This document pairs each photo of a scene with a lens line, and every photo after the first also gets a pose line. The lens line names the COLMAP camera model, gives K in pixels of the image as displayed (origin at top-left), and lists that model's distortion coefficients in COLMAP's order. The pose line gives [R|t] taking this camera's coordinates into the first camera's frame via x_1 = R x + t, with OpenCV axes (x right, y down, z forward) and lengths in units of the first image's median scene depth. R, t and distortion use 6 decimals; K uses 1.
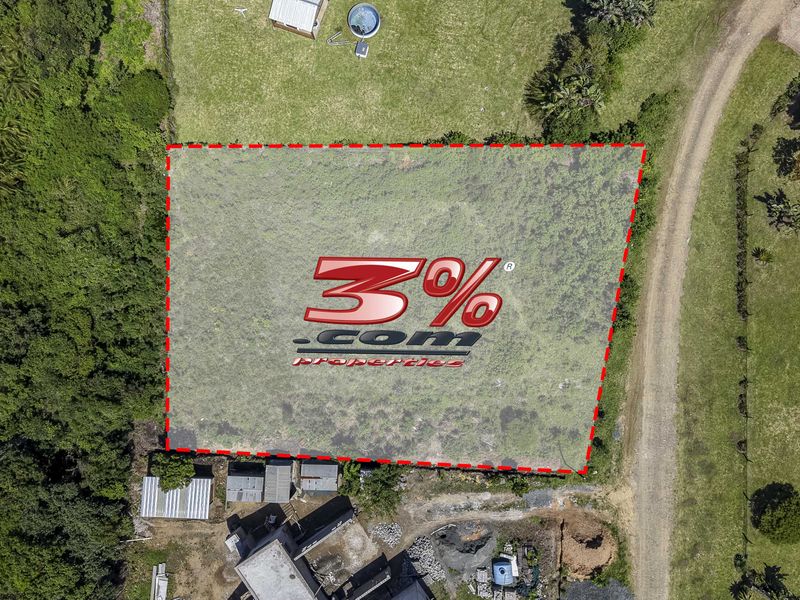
lens RADIAL K [[714.3, 0, 398.2], [0, 714.3, 299.6], [0, 0, 1]] dist [0.045655, -0.071238]
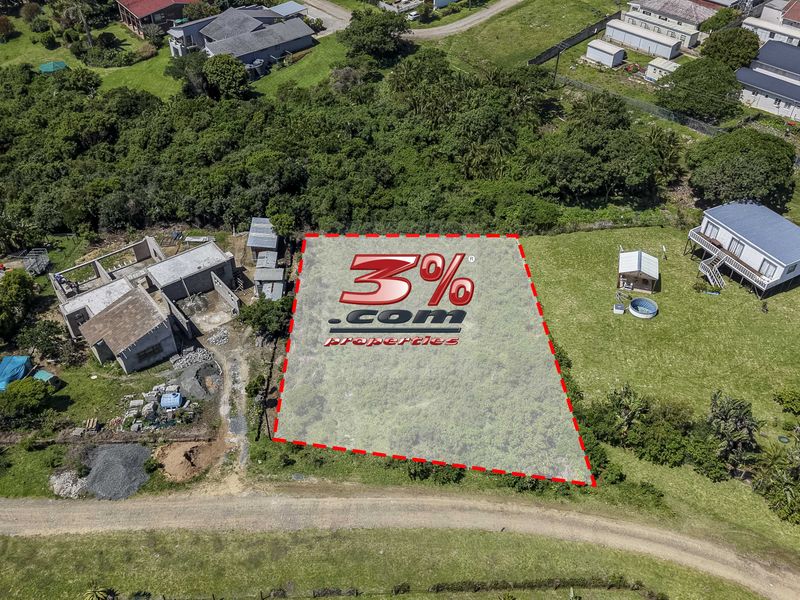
lens RADIAL K [[714.3, 0, 398.2], [0, 714.3, 299.6], [0, 0, 1]] dist [0.045655, -0.071238]
pose [[0.068339, 0.649753, -0.757068, 0.877967], [-0.997396, 0.062014, -0.036810, 0.073551], [0.023032, 0.757612, 0.652299, 0.194661]]
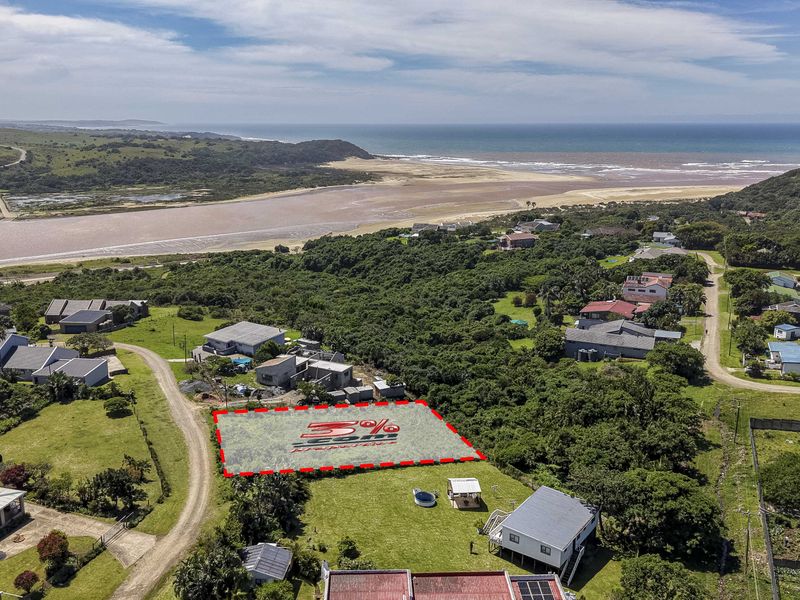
lens RADIAL K [[714.3, 0, 398.2], [0, 714.3, 299.6], [0, 0, 1]] dist [0.045655, -0.071238]
pose [[-0.882098, 0.099679, -0.460398, 0.710589], [-0.471063, -0.183860, 0.862725, -1.703503], [0.001346, 0.977885, 0.209138, 0.262818]]
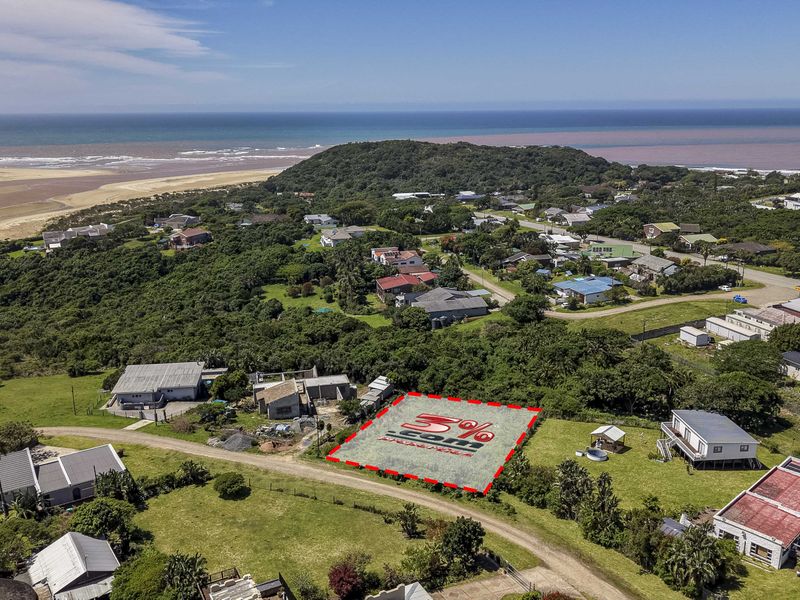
lens RADIAL K [[714.3, 0, 398.2], [0, 714.3, 299.6], [0, 0, 1]] dist [0.045655, -0.071238]
pose [[-0.352771, 0.230023, -0.906996, 1.673539], [-0.935154, -0.053277, 0.350211, -0.551368], [0.032234, 0.971726, 0.233901, 0.231546]]
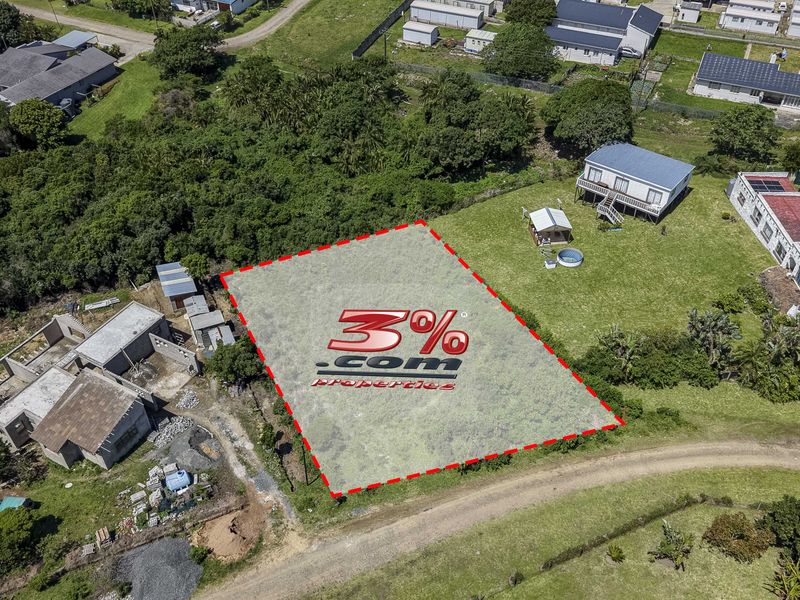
lens RADIAL K [[714.3, 0, 398.2], [0, 714.3, 299.6], [0, 0, 1]] dist [0.045655, -0.071238]
pose [[0.439902, 0.584919, -0.681437, 0.785279], [-0.897419, 0.314674, -0.309225, 0.335858], [0.033559, 0.747563, 0.663343, 0.190848]]
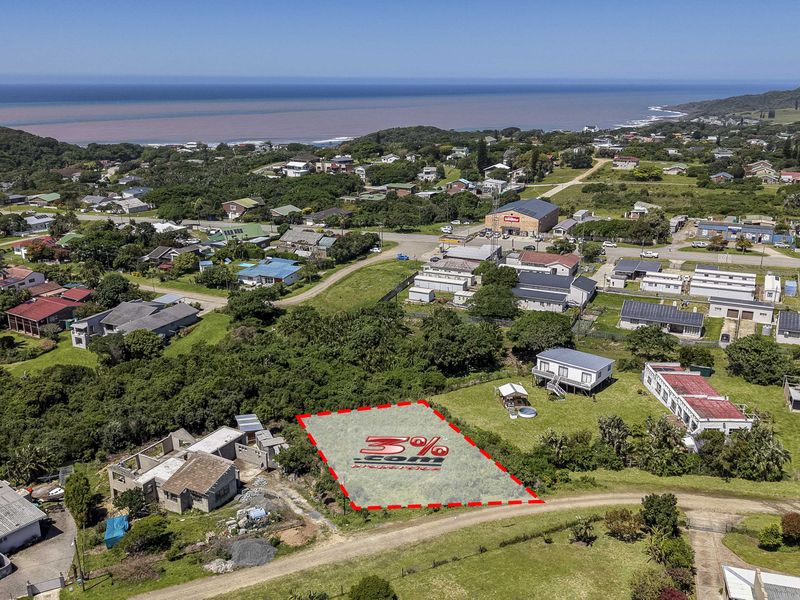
lens RADIAL K [[710.7, 0, 400.0], [0, 710.7, 300.0], [0, 0, 1]] dist [0.130028, -0.269223]
pose [[0.433442, 0.249397, -0.865985, 1.397478], [-0.900454, 0.158459, -0.405059, 0.635353], [0.036203, 0.955349, 0.293253, 0.182094]]
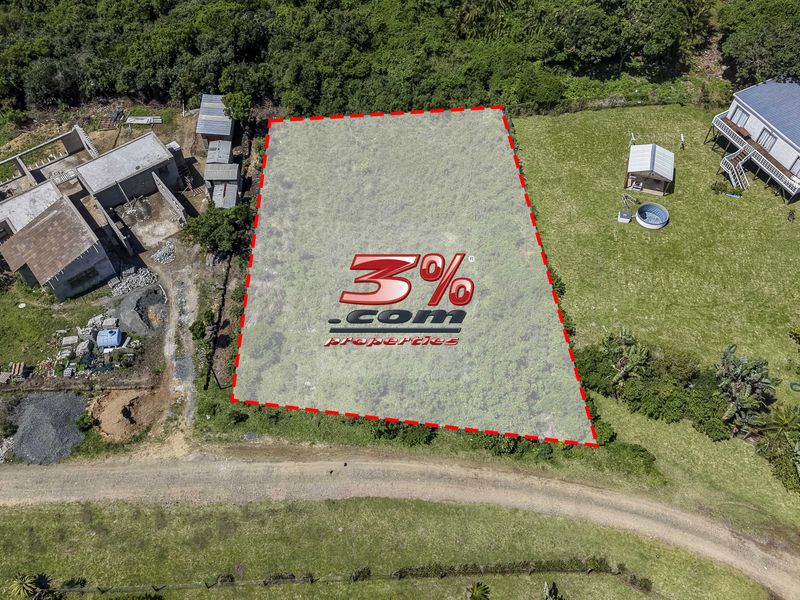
lens RADIAL K [[714.3, 0, 398.2], [0, 714.3, 299.6], [0, 0, 1]] dist [0.045655, -0.071238]
pose [[0.066868, 0.817254, -0.572384, 0.668297], [-0.997574, 0.065896, -0.022454, 0.019263], [0.019367, 0.572497, 0.819678, 0.202450]]
